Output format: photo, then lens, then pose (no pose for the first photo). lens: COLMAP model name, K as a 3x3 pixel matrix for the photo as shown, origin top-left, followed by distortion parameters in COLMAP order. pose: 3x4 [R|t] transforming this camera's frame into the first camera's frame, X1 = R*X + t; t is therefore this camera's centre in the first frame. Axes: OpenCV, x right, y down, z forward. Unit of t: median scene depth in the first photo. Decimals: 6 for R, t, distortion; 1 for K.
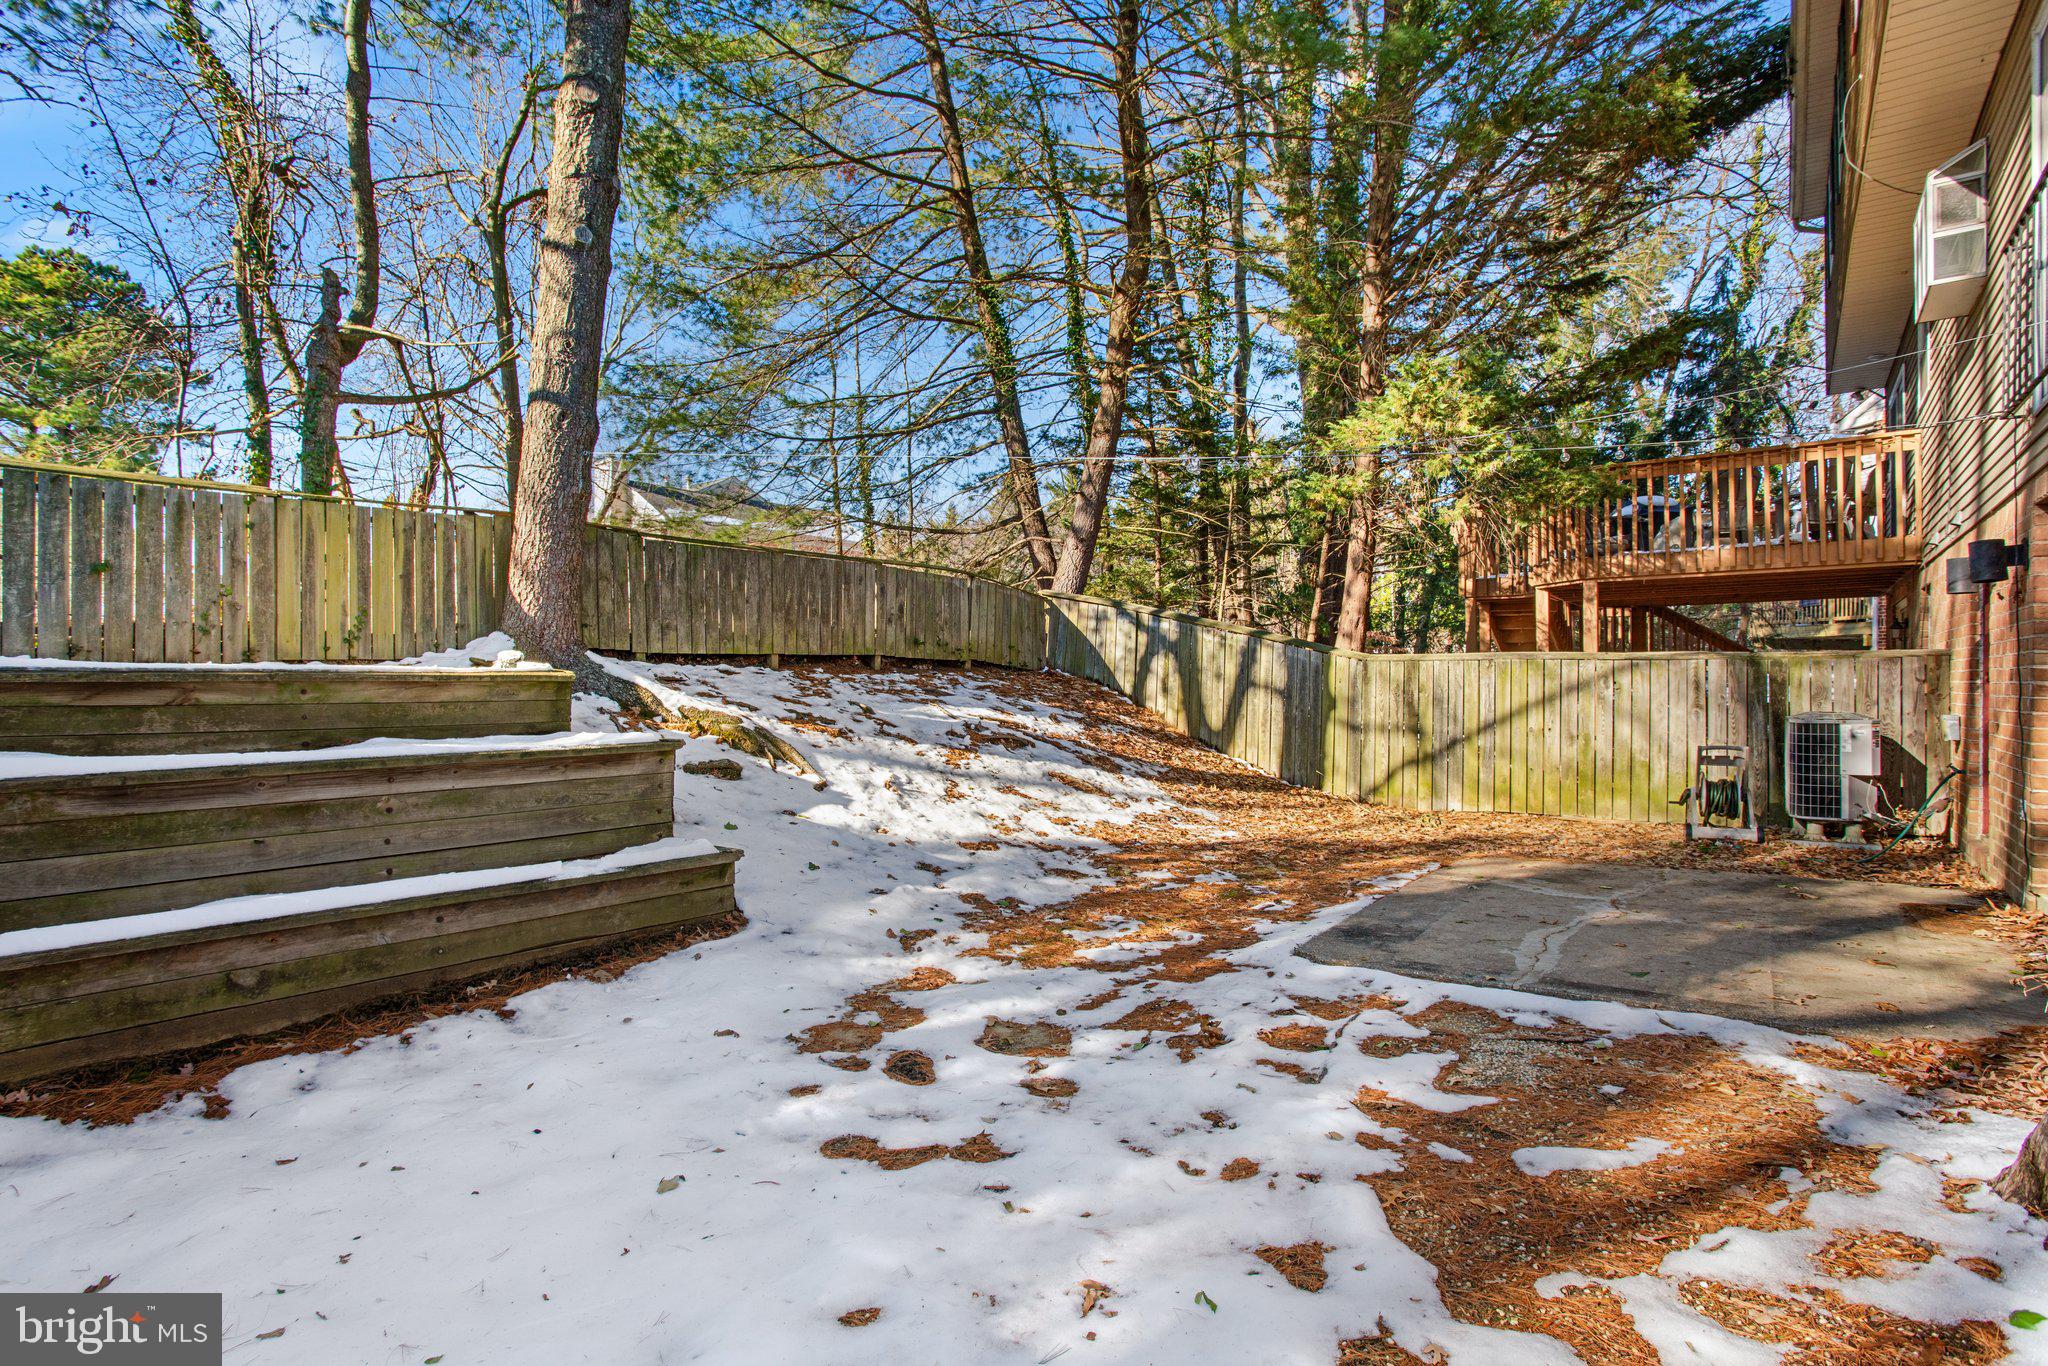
lens RADIAL K [[1024.8, 0, 1024.0], [0, 1024.8, 683.0], [0, 0, 1]] dist [-0.069547, 0.034792]
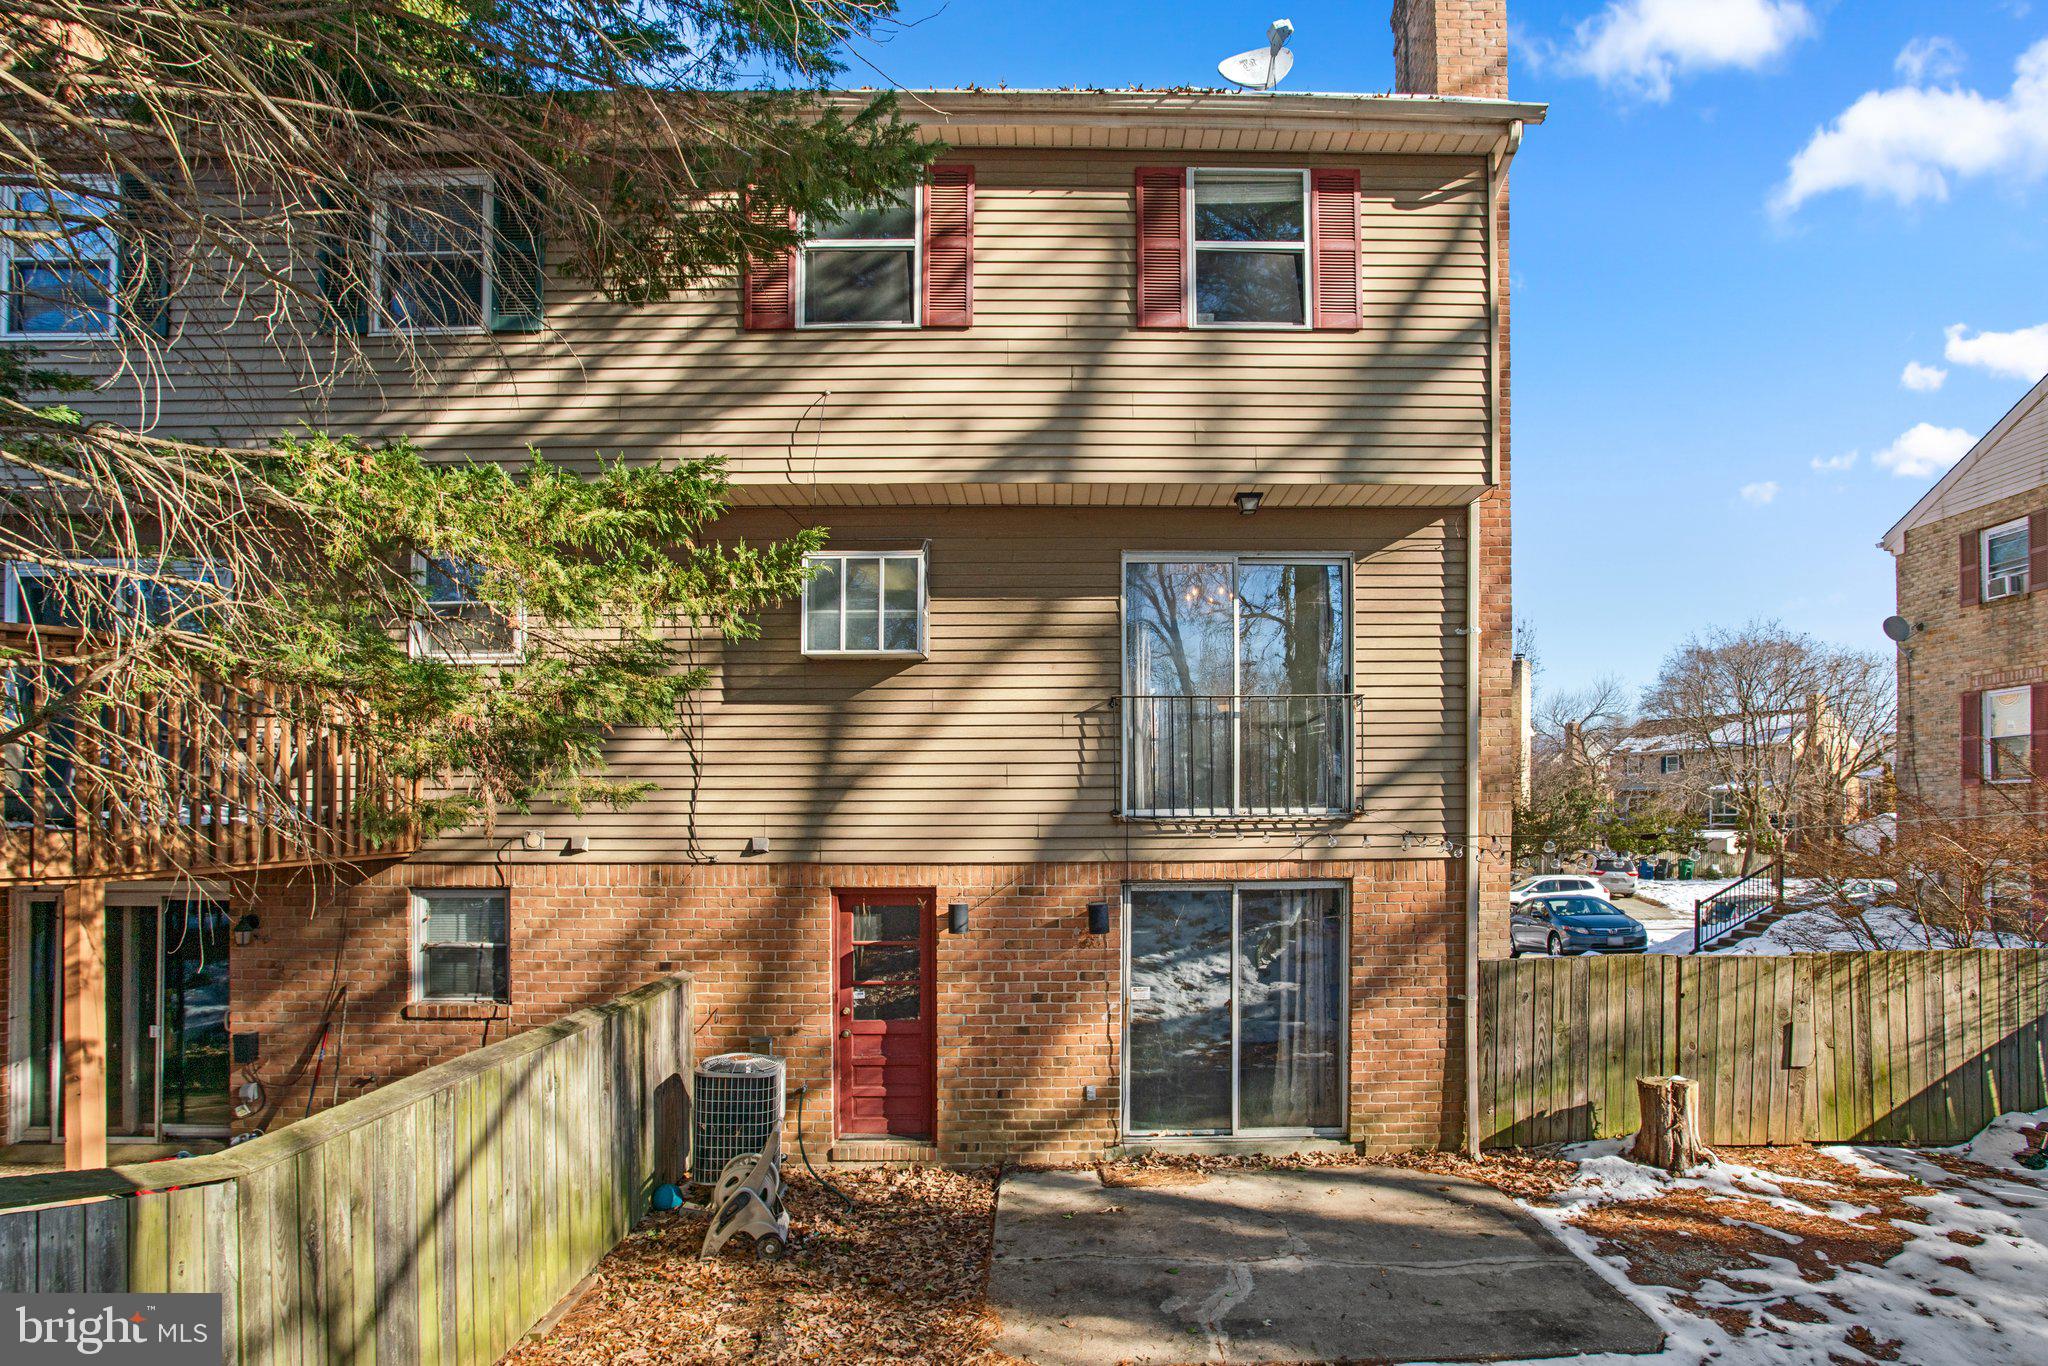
lens RADIAL K [[1127.1, 0, 1091.2], [0, 1127.1, 817.6], [0, 0, 1]] dist [-0.080118, 0.058282]
pose [[-0.635022, -0.002615, 0.772490, -0.155179], [0.008383, 0.999912, 0.010276, -0.198451], [-0.772449, 0.013001, -0.634944, 1.412148]]
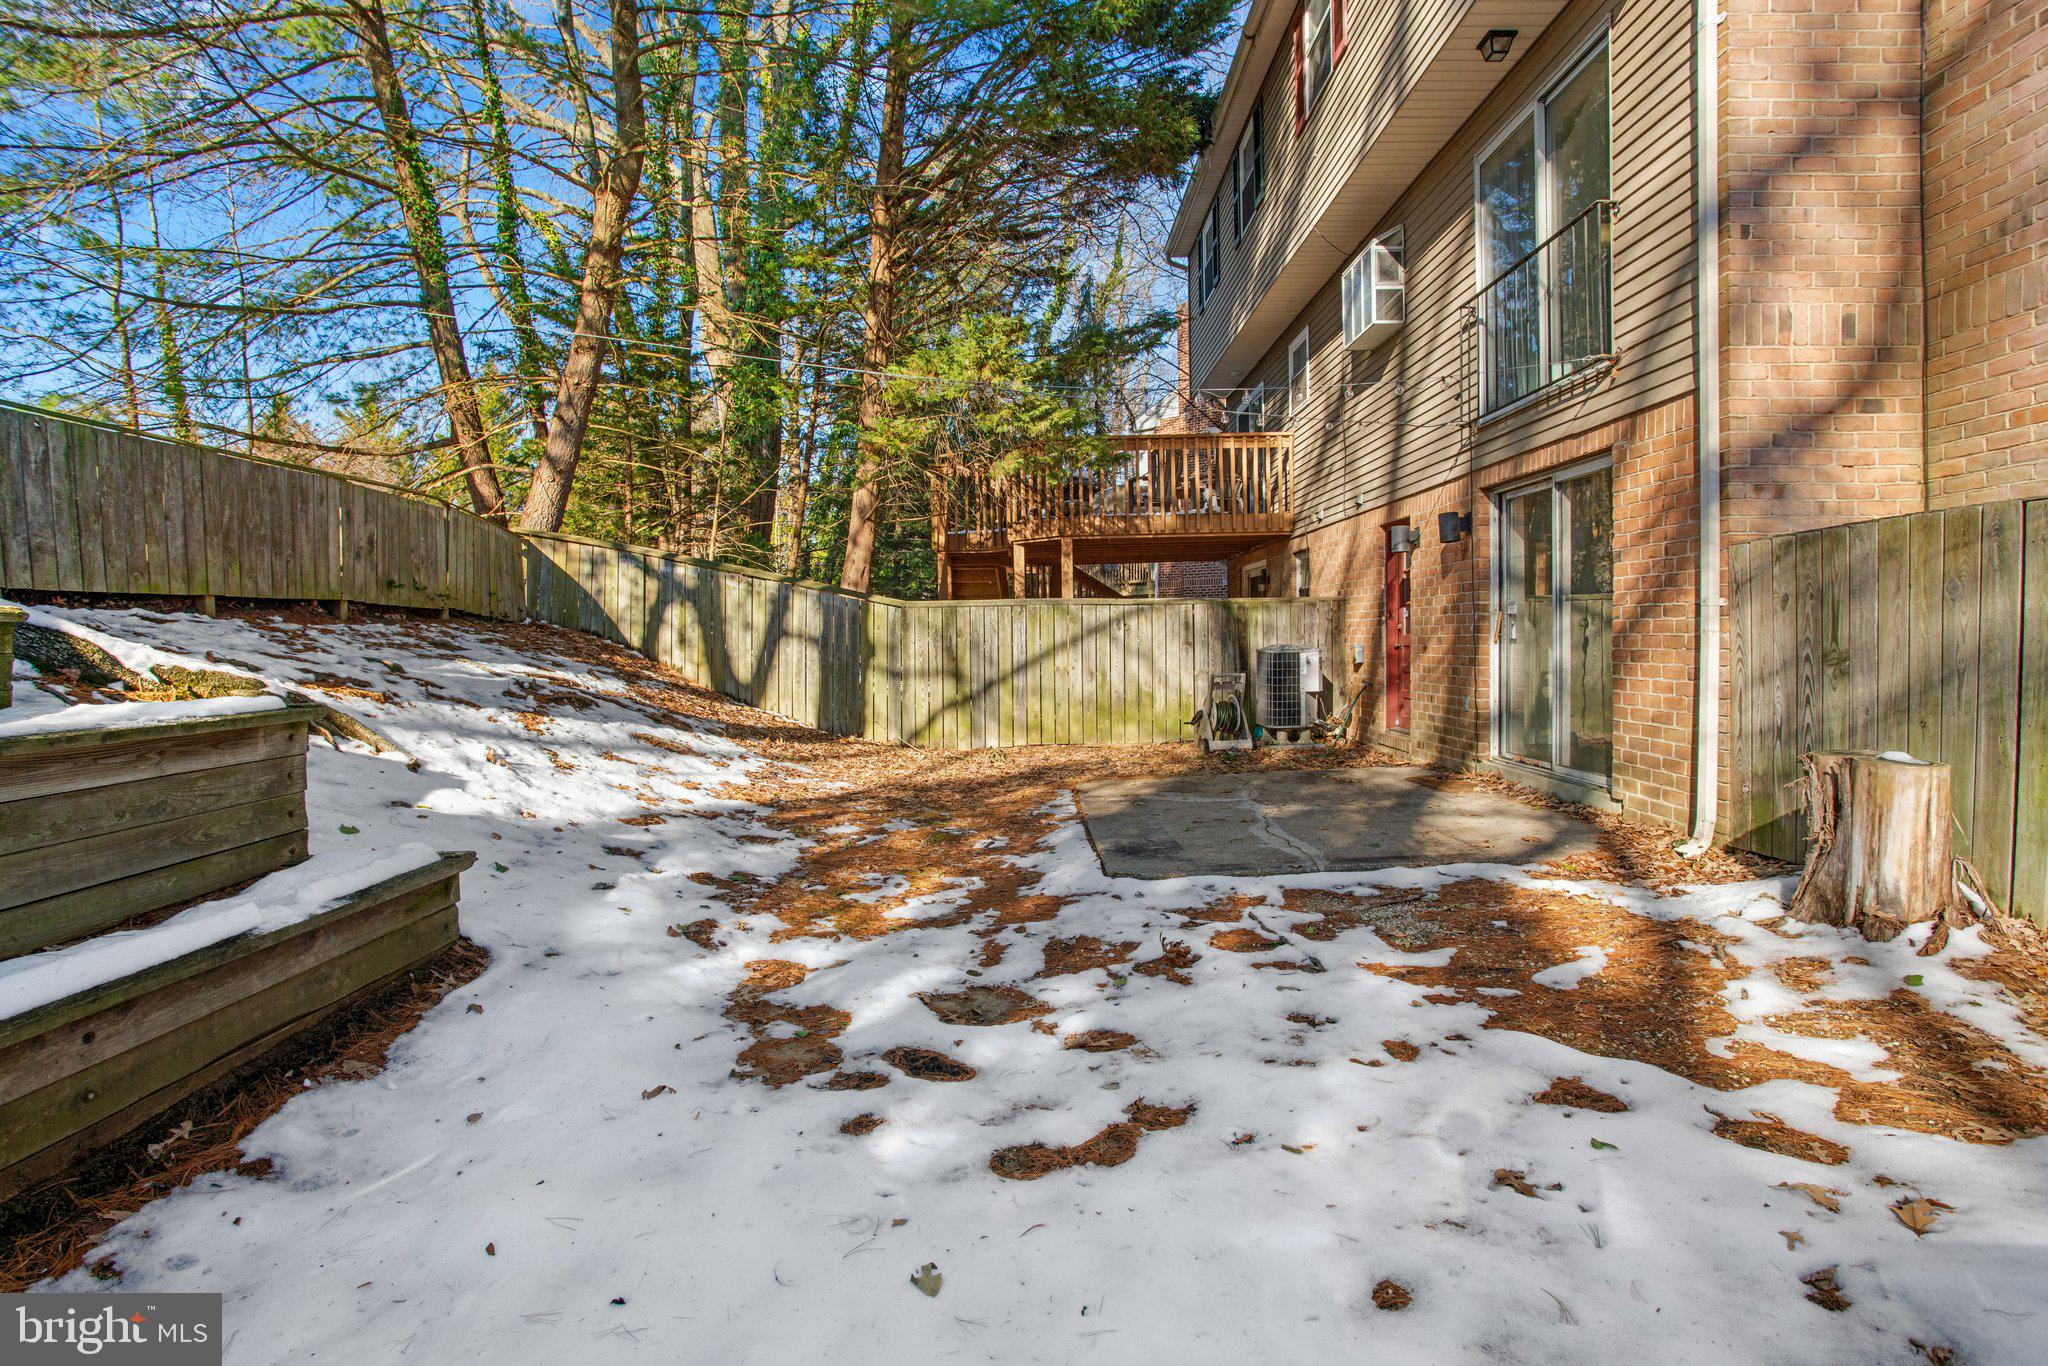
lens RADIAL K [[1033.1, 0, 1014.5], [0, 1033.1, 671.9], [0, 0, 1]] dist [-0.073270, 0.038318]
pose [[0.800209, -0.034641, 0.598719, -0.274792], [0.019984, 0.999316, 0.031109, 0.017692], [-0.599388, -0.012929, 0.800355, 0.150282]]
